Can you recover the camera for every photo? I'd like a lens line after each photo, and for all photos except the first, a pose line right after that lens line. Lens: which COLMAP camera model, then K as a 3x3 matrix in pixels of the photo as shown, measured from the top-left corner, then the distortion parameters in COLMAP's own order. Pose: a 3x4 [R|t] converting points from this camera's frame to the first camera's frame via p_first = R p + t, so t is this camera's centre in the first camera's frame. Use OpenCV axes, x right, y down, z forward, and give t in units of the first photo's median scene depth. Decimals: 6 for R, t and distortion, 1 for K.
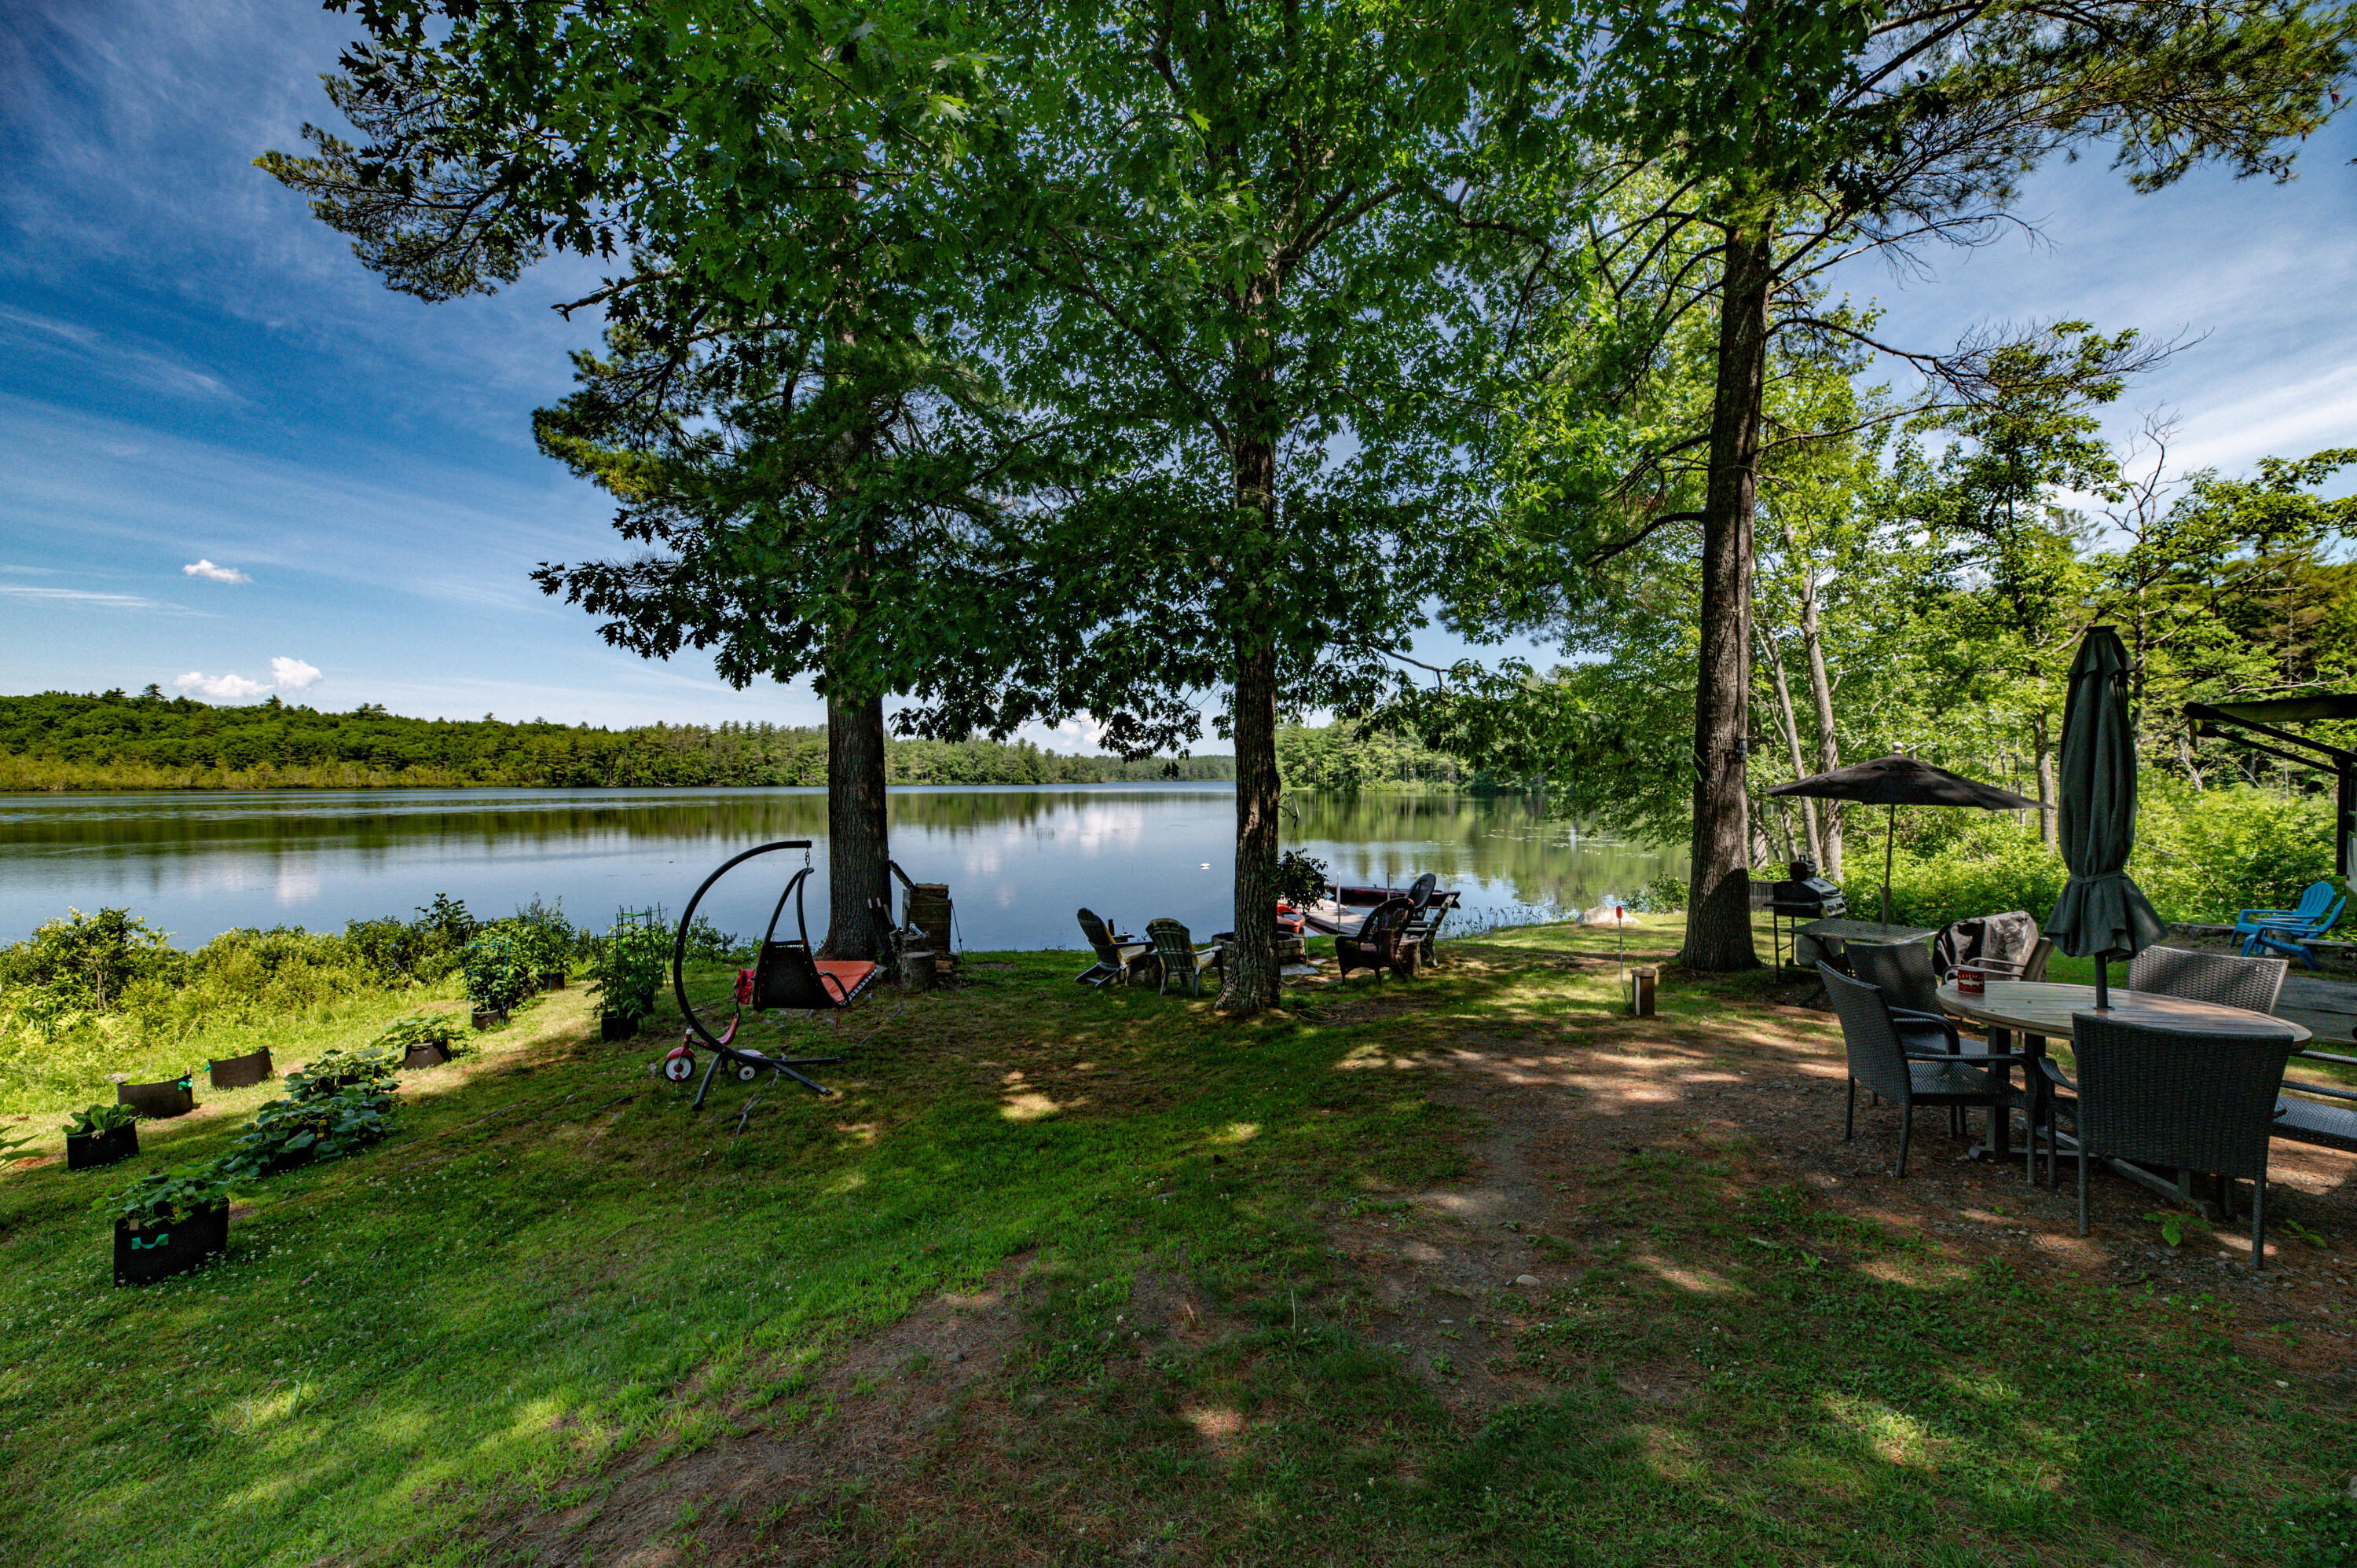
lens RADIAL K [[953.7, 0, 1177.1], [0, 953.7, 787.5], [0, 0, 1]] dist [0.001096, -0.000234]
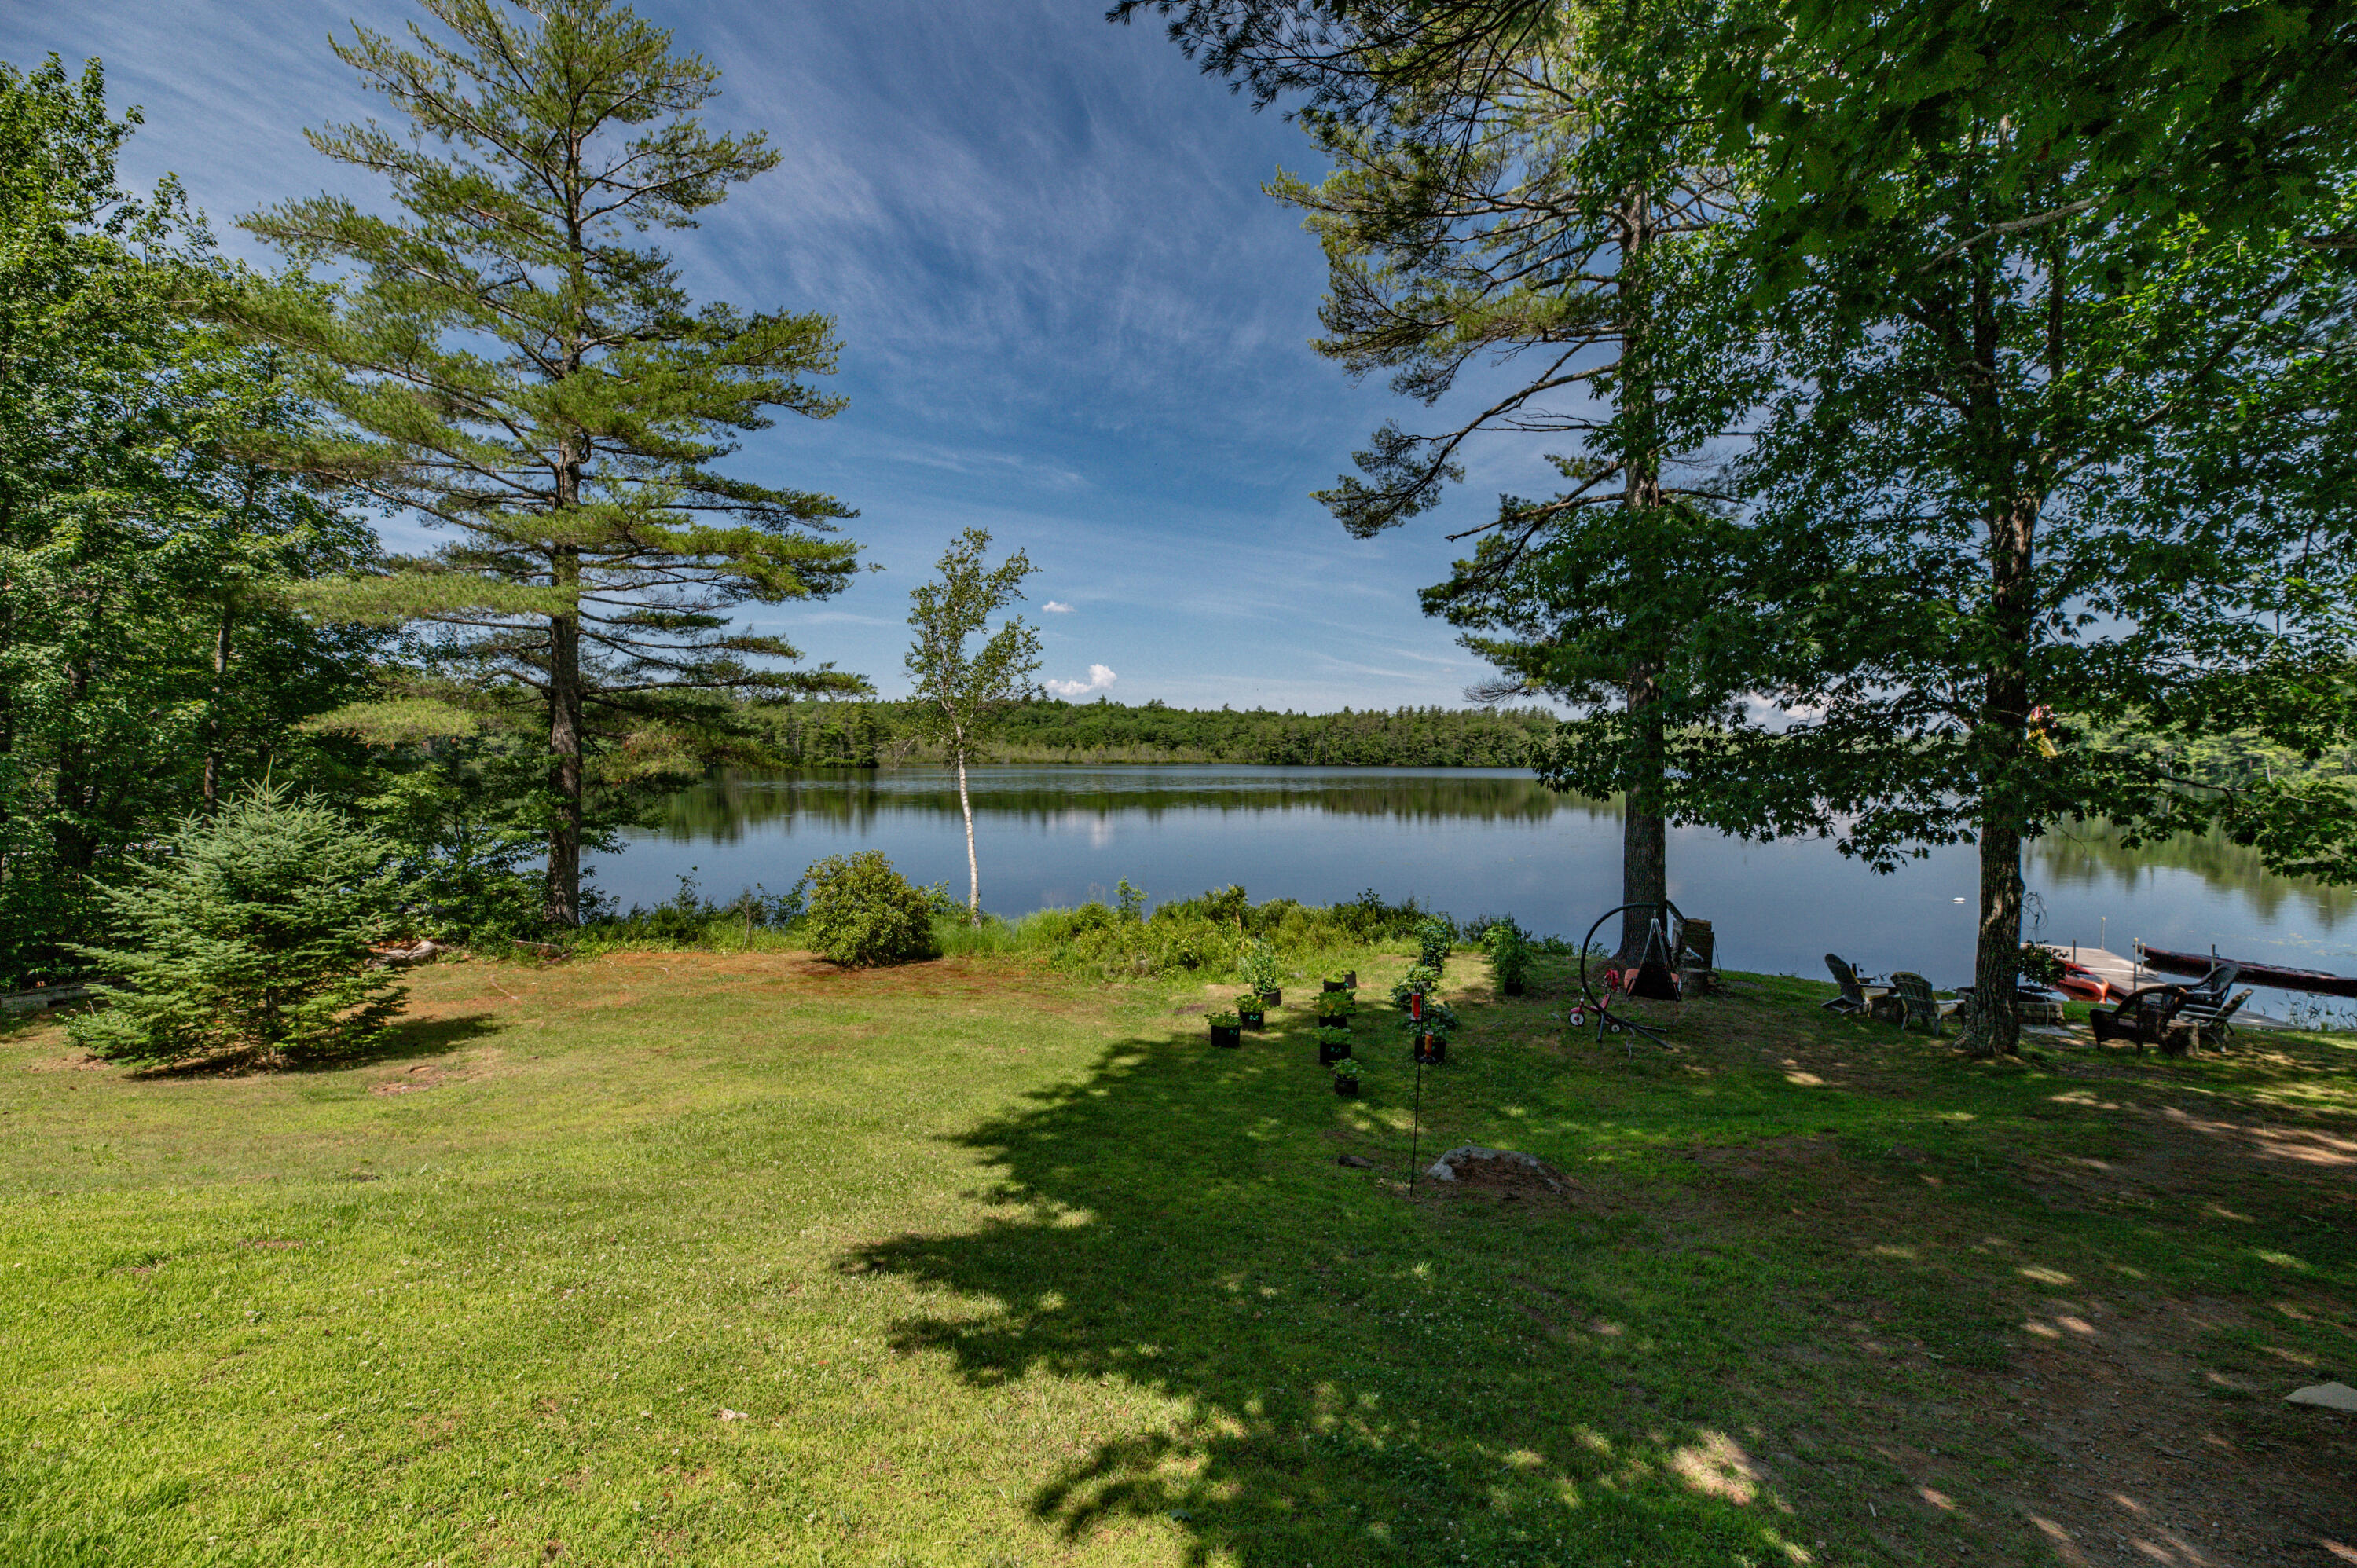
lens RADIAL K [[953.7, 0, 1177.1], [0, 953.7, 787.5], [0, 0, 1]] dist [0.001096, -0.000234]
pose [[0.787703, 0.034874, -0.615067, -0.005863], [-0.020497, 0.999327, 0.030410, -0.118689], [0.615714, -0.011347, 0.787888, -0.569041]]
